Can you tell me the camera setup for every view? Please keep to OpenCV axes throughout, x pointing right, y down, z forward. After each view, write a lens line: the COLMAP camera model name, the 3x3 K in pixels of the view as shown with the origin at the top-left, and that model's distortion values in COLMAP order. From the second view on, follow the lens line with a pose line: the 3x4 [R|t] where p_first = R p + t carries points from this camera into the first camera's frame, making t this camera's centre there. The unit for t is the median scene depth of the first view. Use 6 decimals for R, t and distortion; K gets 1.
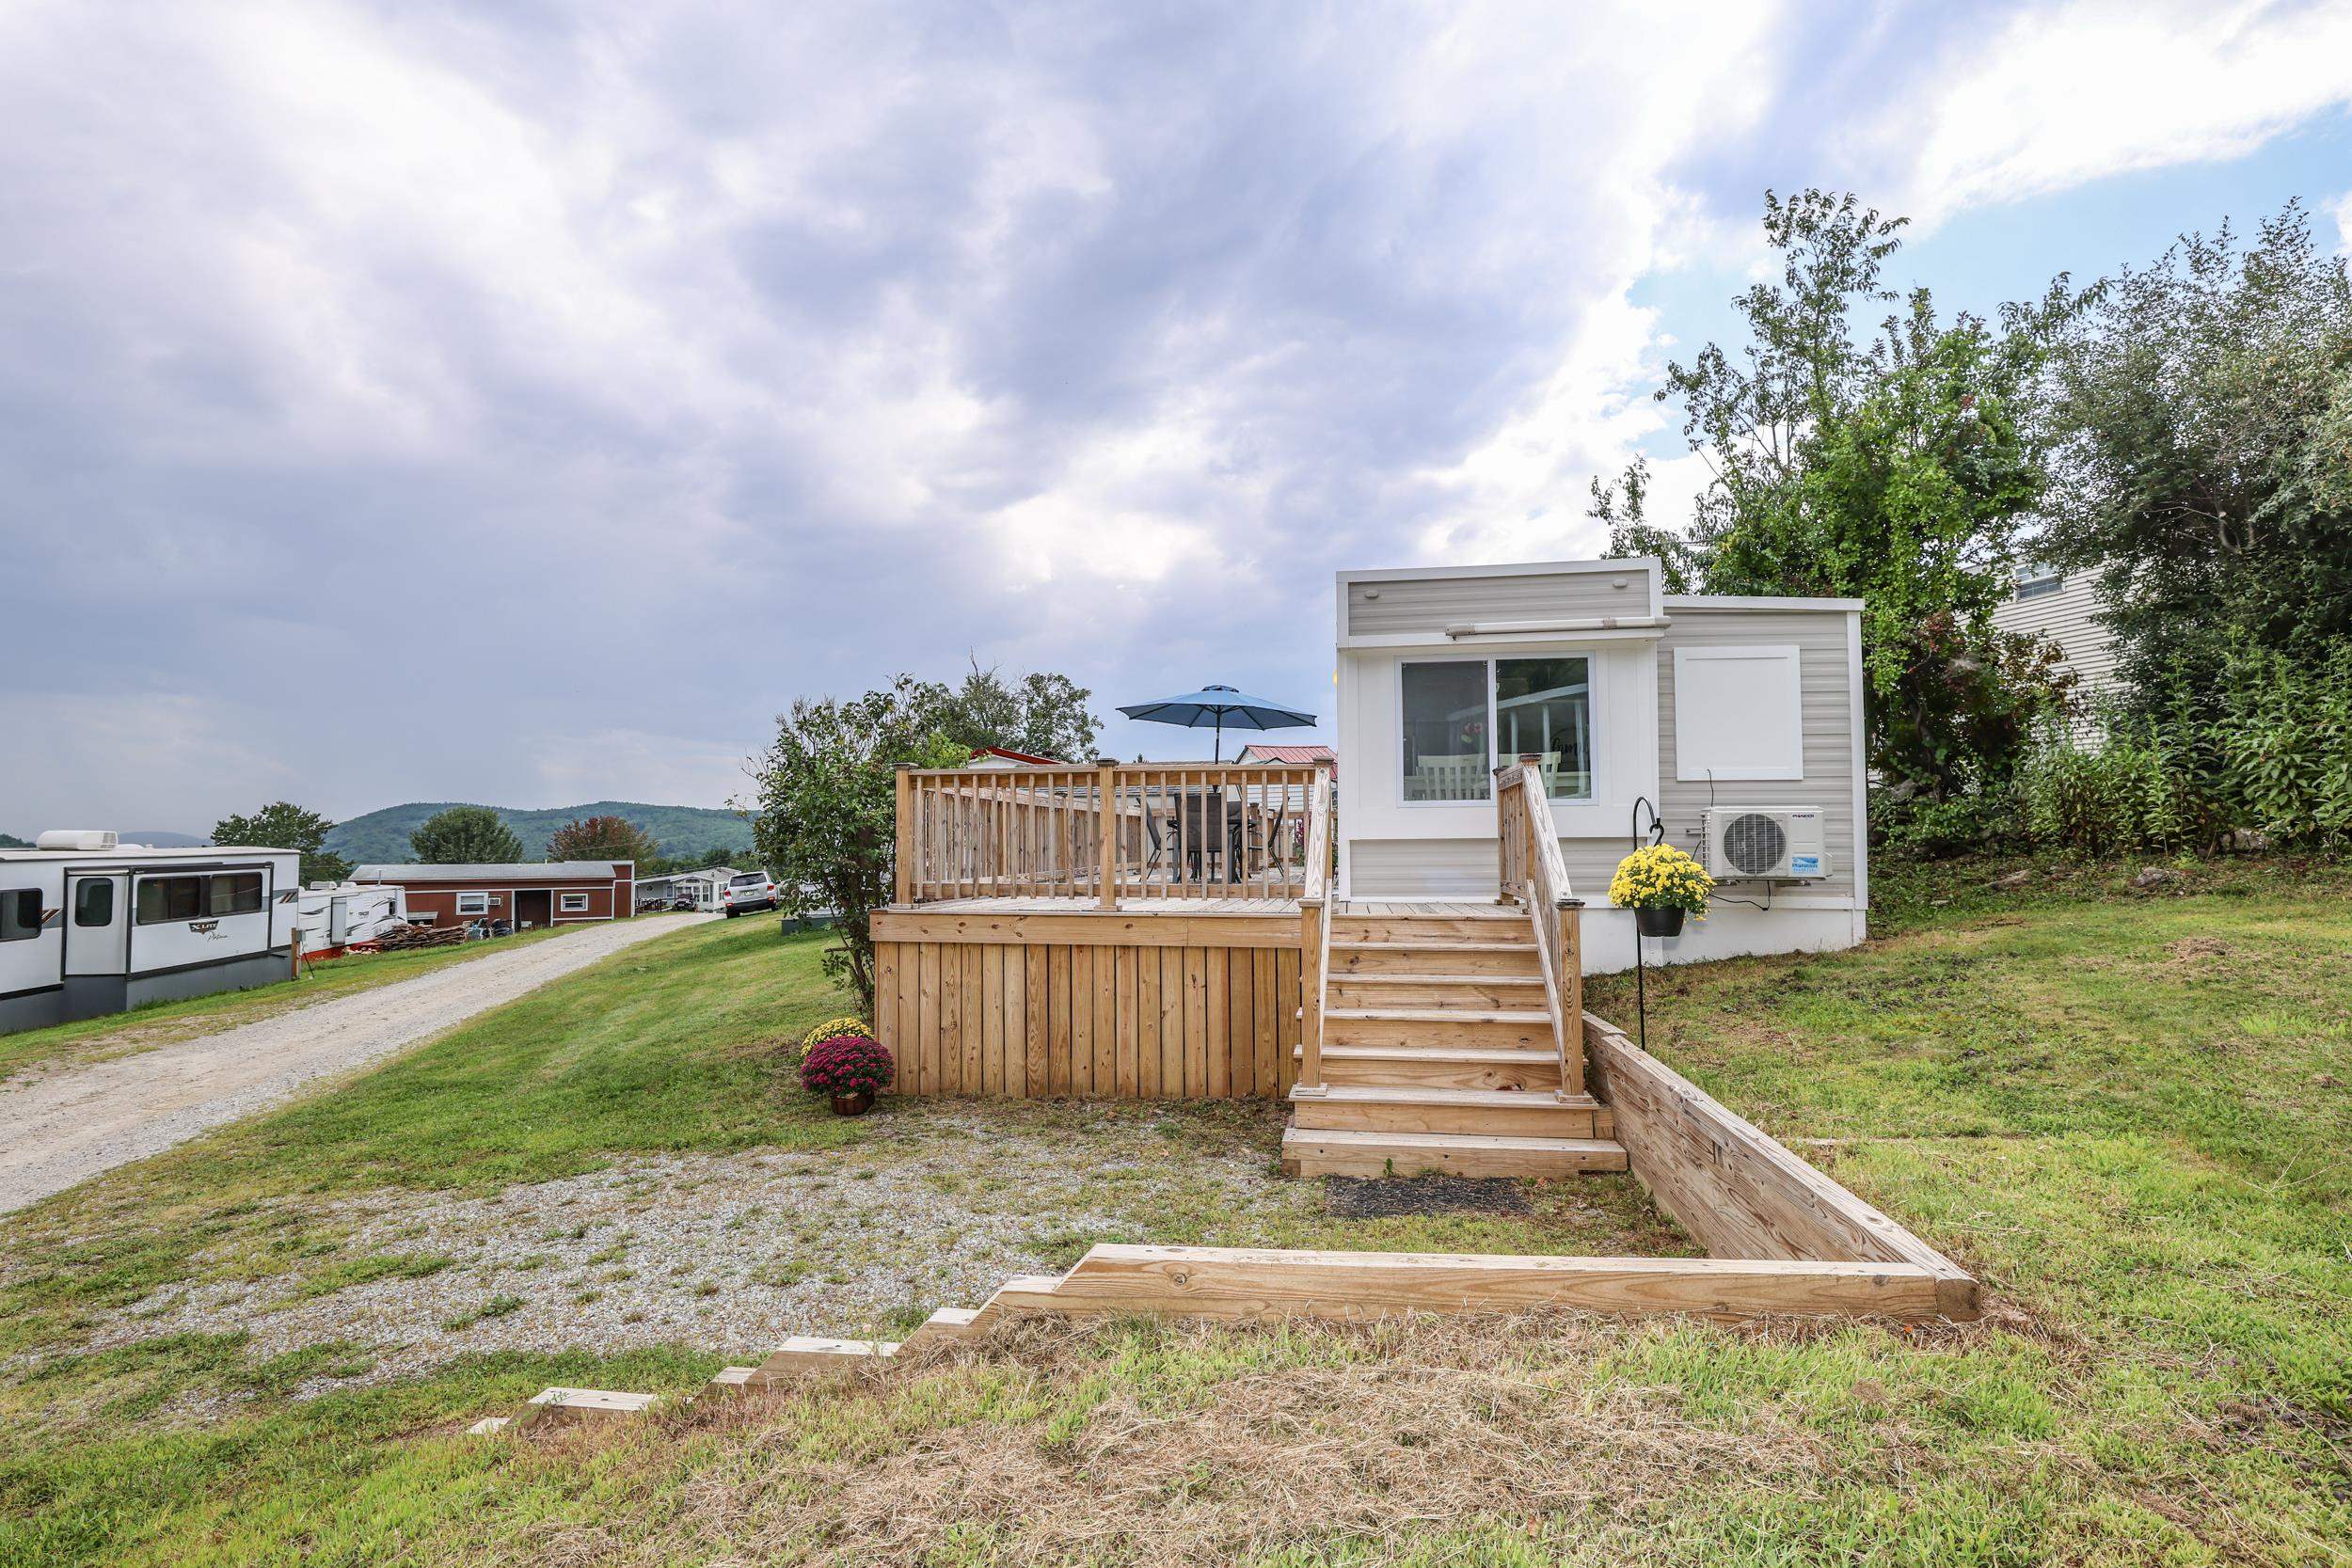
lens RADIAL K [[1001.7, 0, 1177.6], [0, 1001.7, 812.7], [0, 0, 1]] dist [-0.036514, -0.000053]
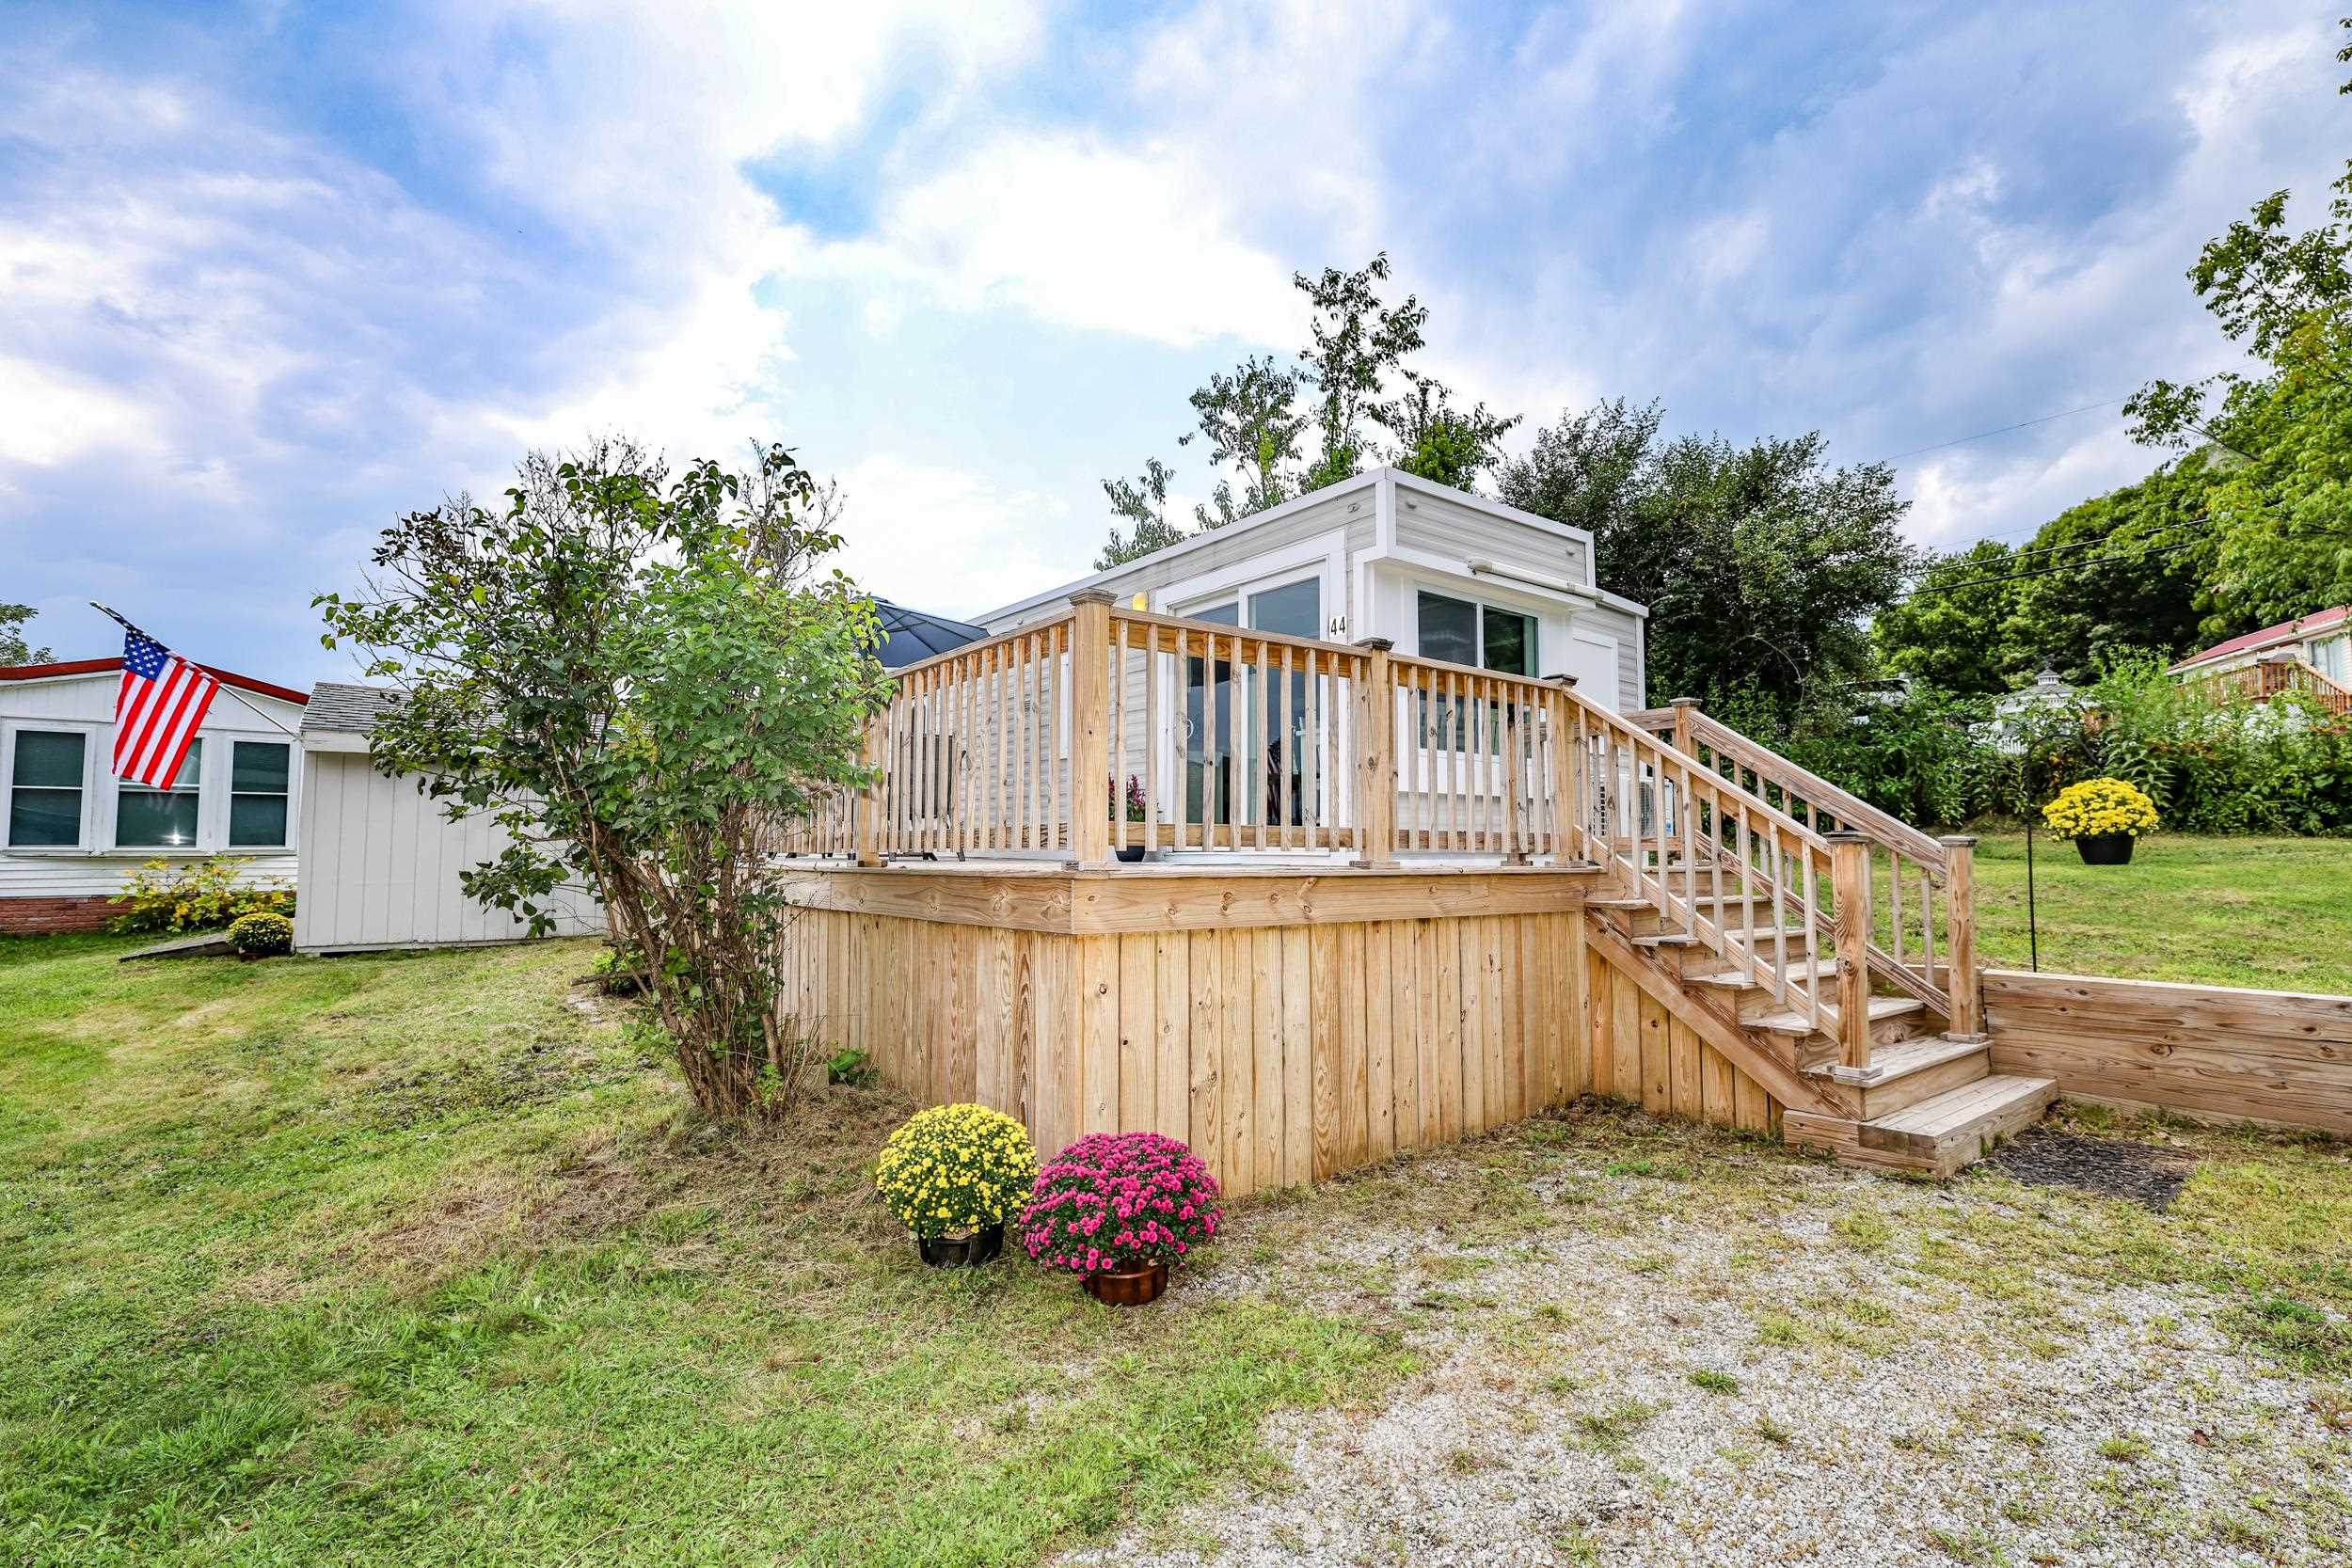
lens RADIAL K [[1015.5, 0, 1178.9], [0, 1015.5, 778.6], [0, 0, 1]] dist [-0.024792, 0.000619]
pose [[0.721795, 0.053437, 0.690041, -0.632911], [-0.024735, 0.998370, -0.051442, 0.077864], [-0.691664, 0.020062, 0.721940, 0.612862]]
